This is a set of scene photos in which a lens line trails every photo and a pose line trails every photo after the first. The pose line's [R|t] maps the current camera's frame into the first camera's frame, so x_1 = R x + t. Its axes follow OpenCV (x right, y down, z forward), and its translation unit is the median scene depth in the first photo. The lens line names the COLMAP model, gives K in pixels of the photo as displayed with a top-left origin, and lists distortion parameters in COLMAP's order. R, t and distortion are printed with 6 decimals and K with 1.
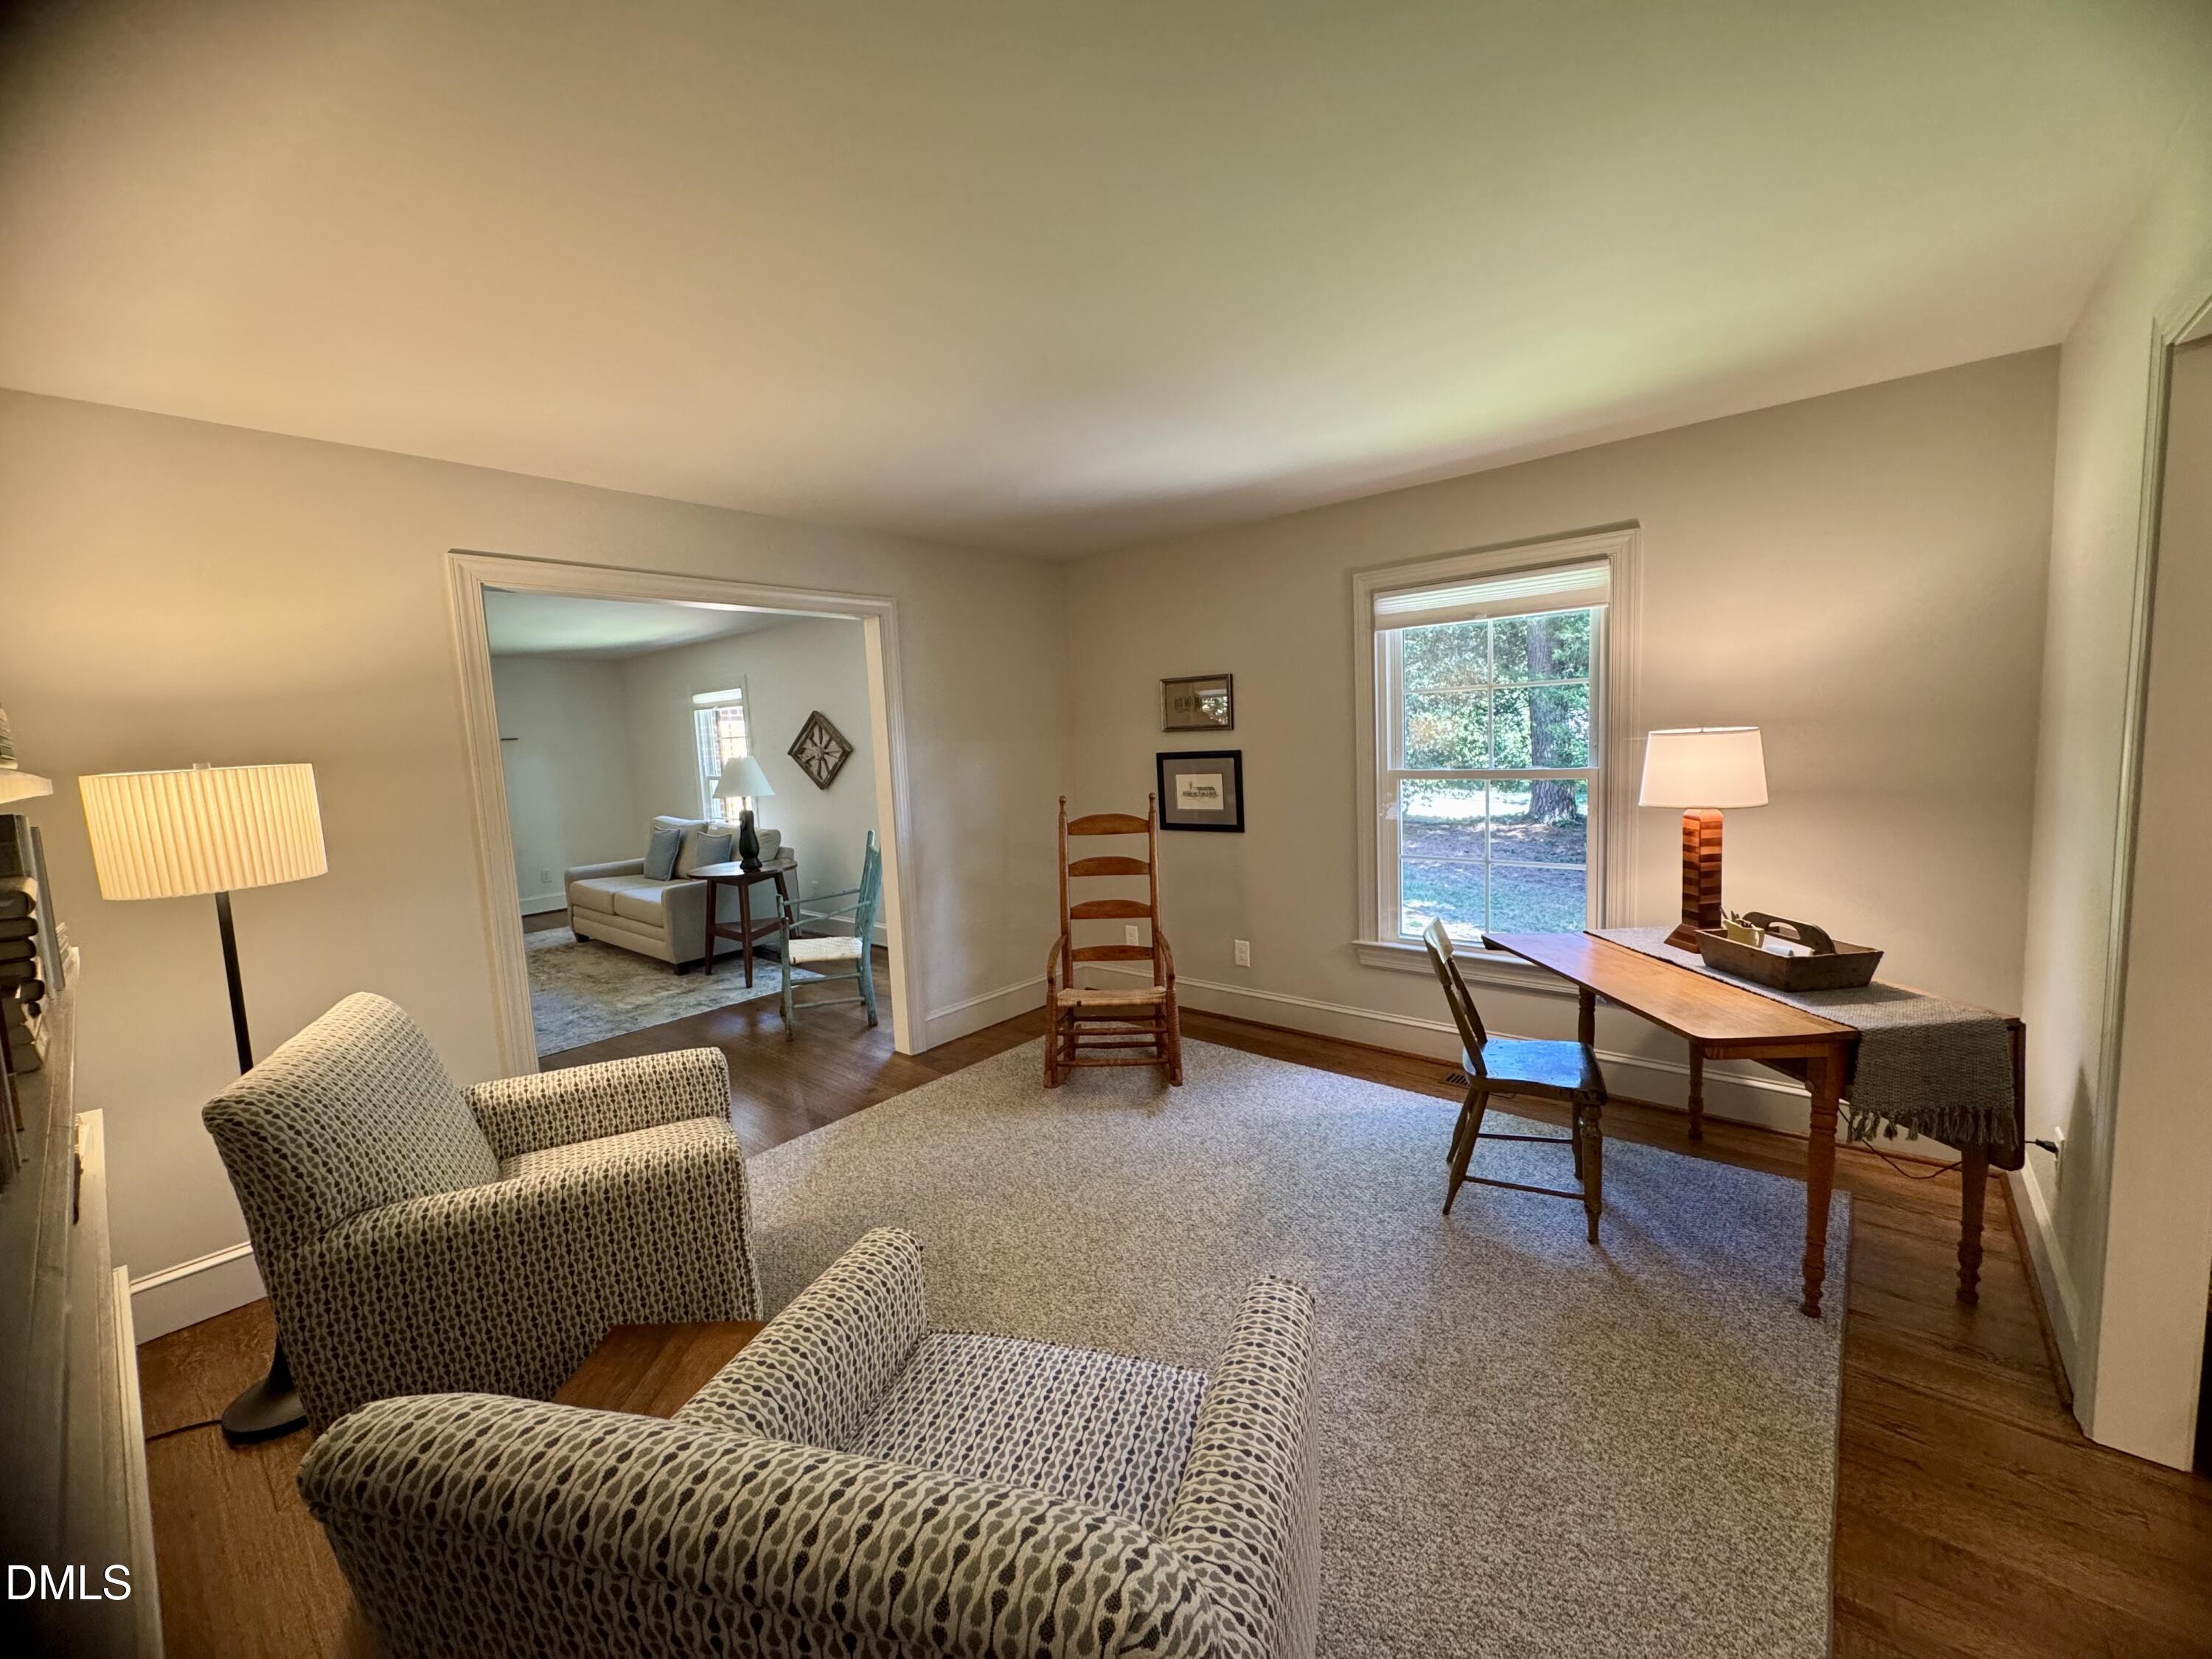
lens RADIAL K [[885.4, 0, 1096.6], [0, 885.4, 834.3], [0, 0, 1]] dist [-0.002711, 0.000178]
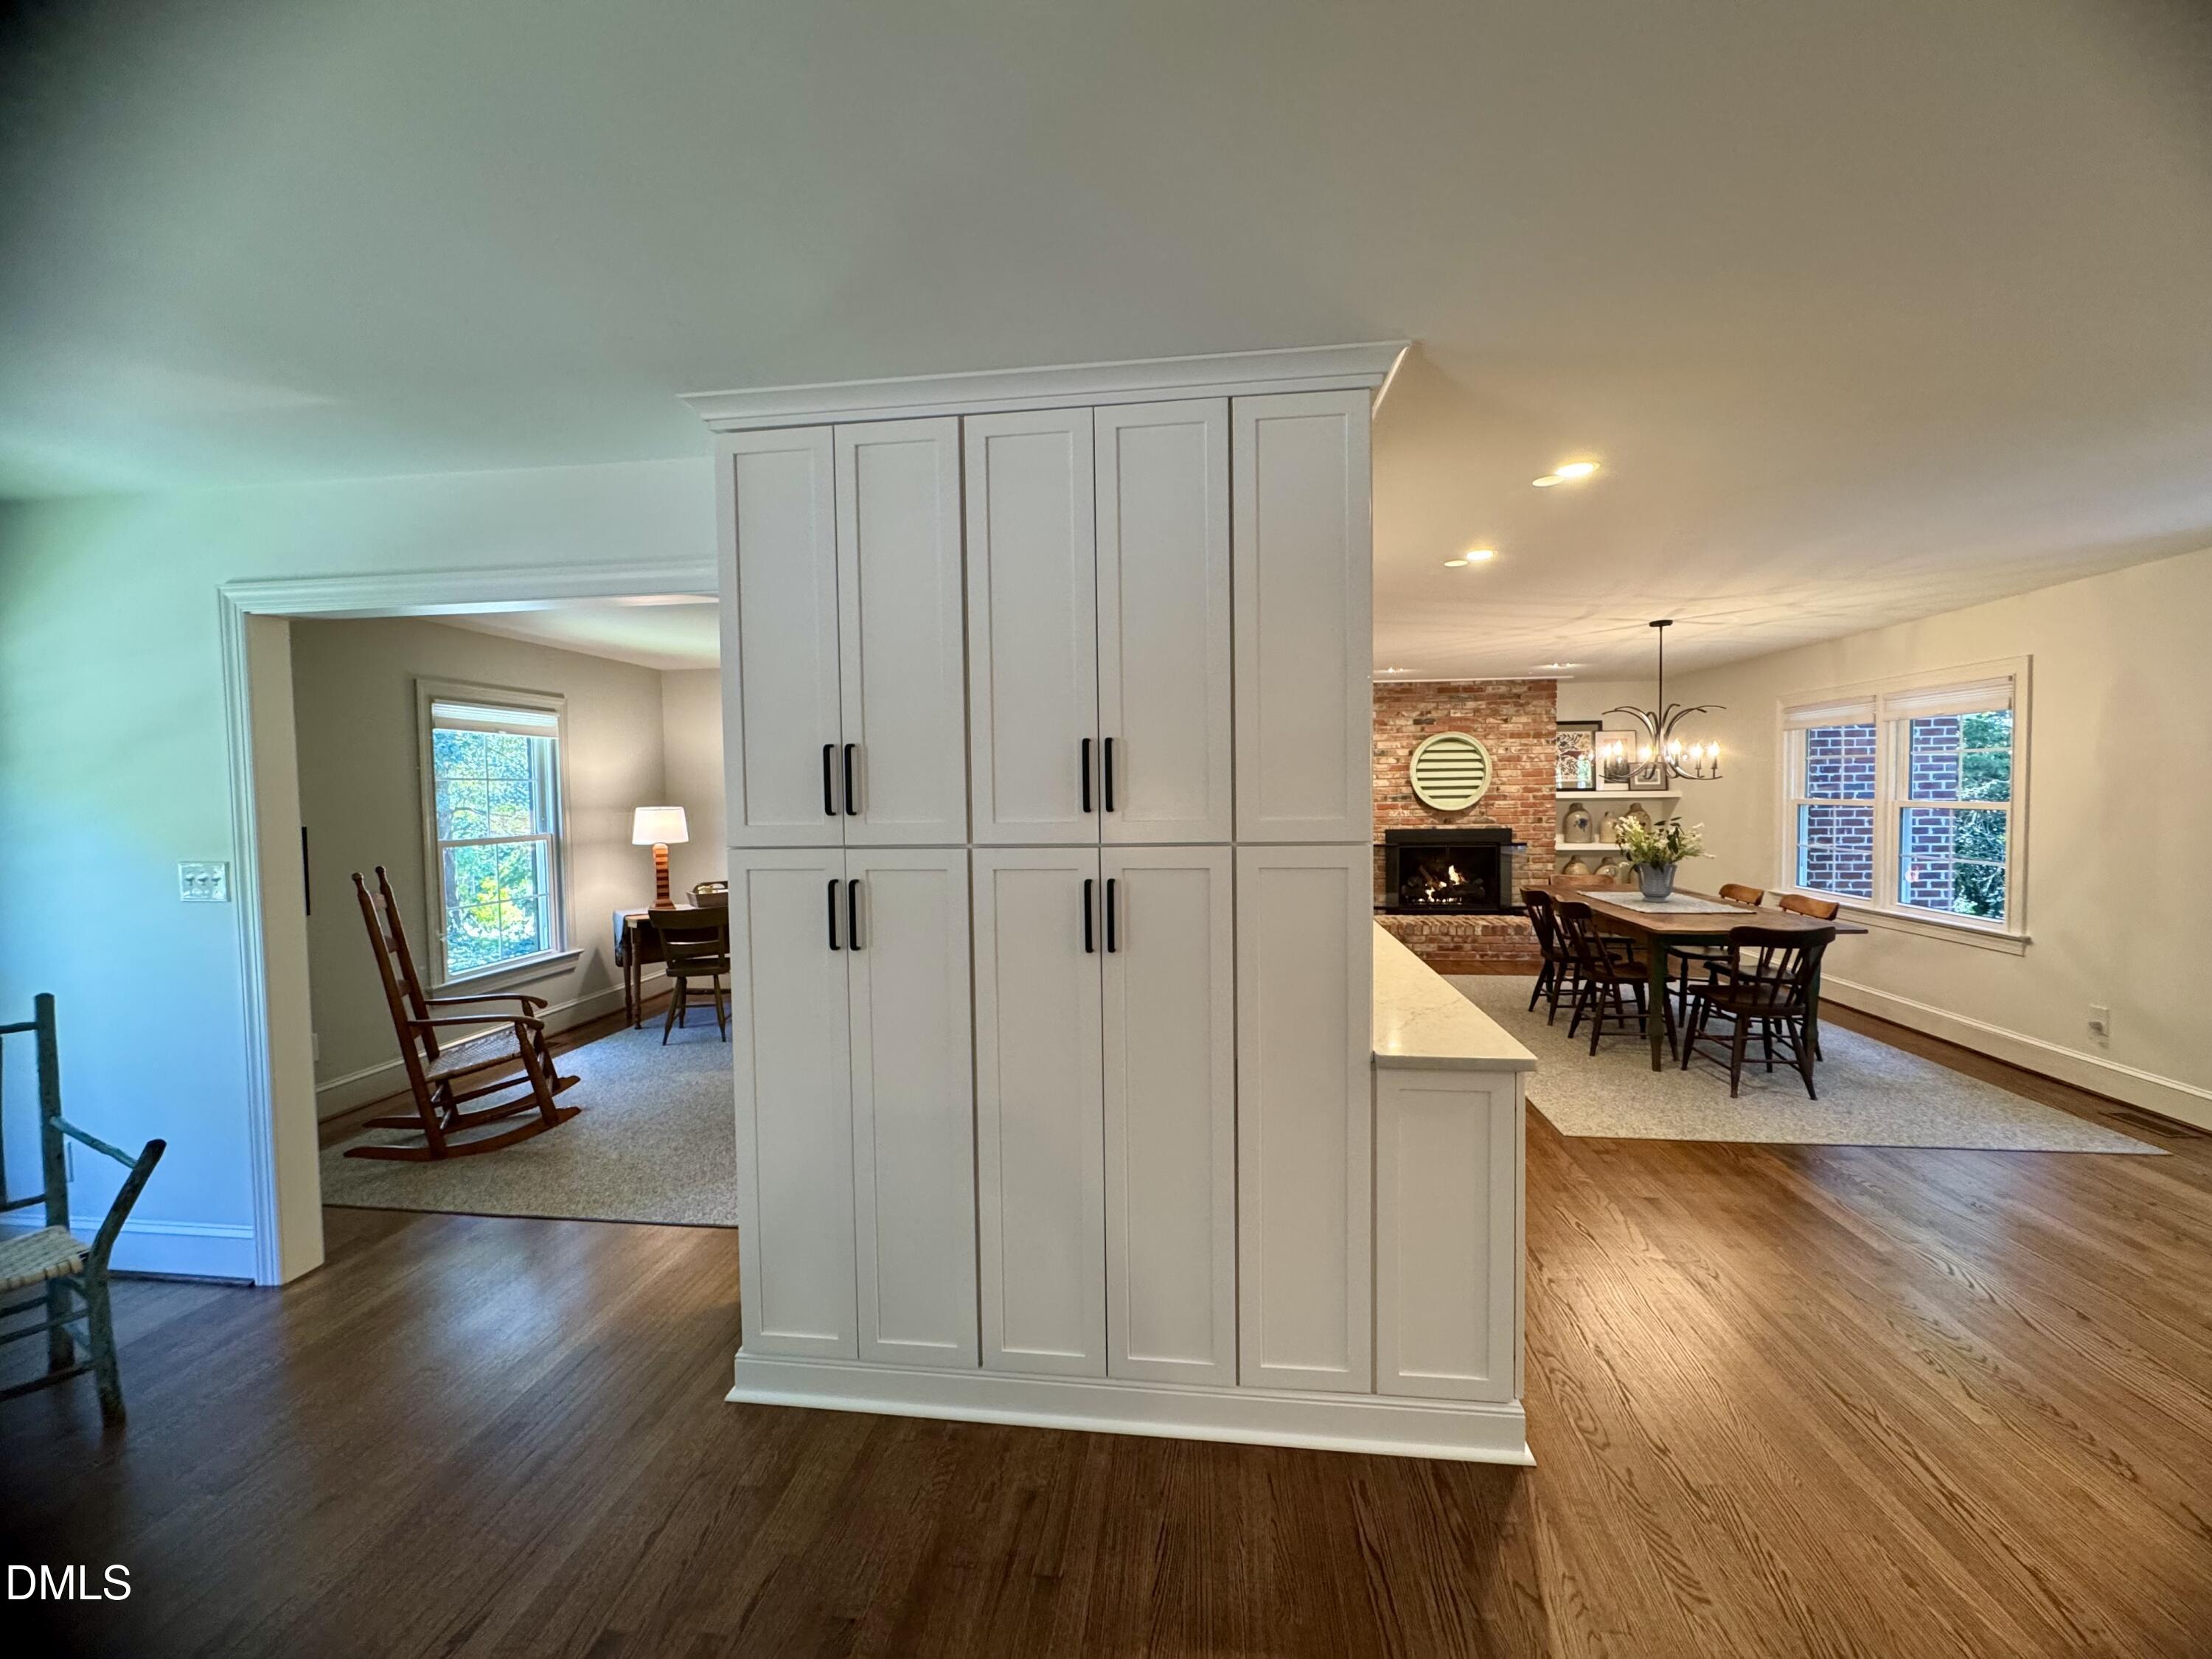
lens RADIAL K [[885.4, 0, 1107.6], [0, 885.4, 827.7], [0, 0, 1]] dist [-0.002711, 0.000178]
pose [[-0.561273, 0.014736, 0.827499, -0.859191], [0.129012, 0.989177, 0.069891, -0.037089], [-0.817514, 0.145985, -0.557100, 0.638508]]
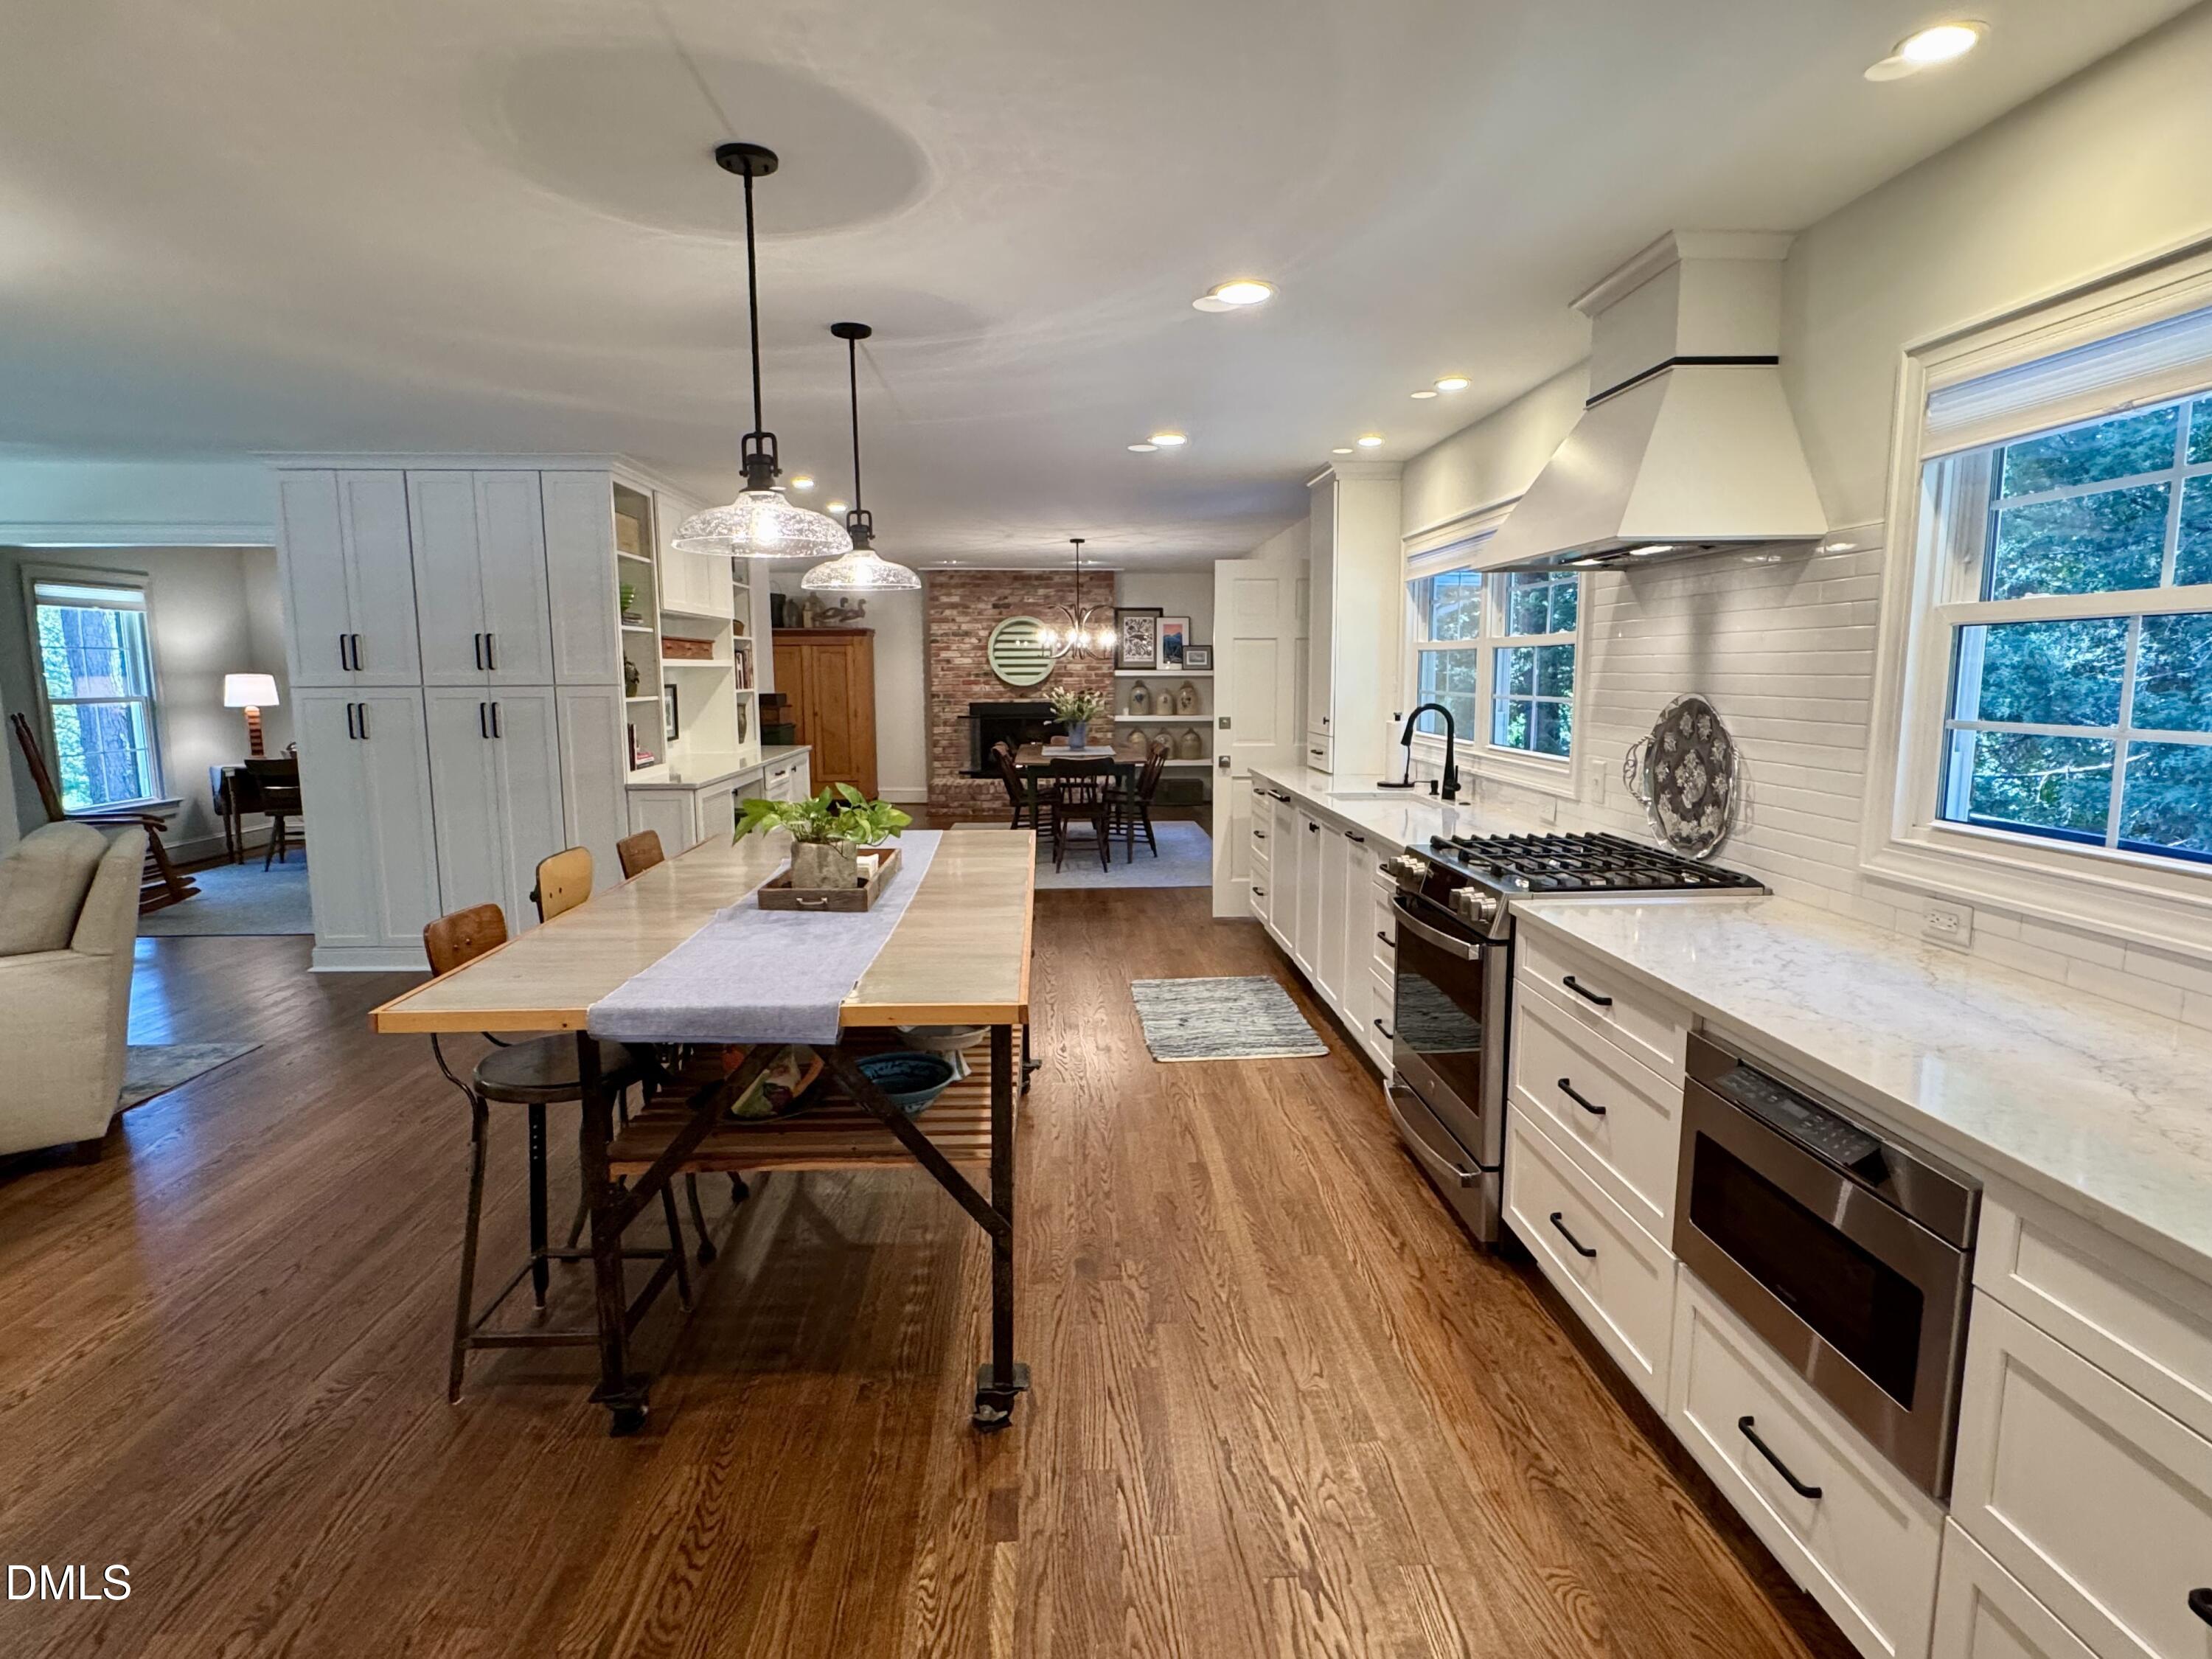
lens RADIAL K [[1146.9, 0, 1103.0], [0, 1146.9, 825.8], [0, 0, 1]] dist [0.006039, -0.003218]
pose [[-0.691784, -0.052708, 0.720178, -1.636984], [0.113841, 0.976900, 0.180850, -0.005715], [-0.713074, 0.207095, -0.669804, 0.747025]]
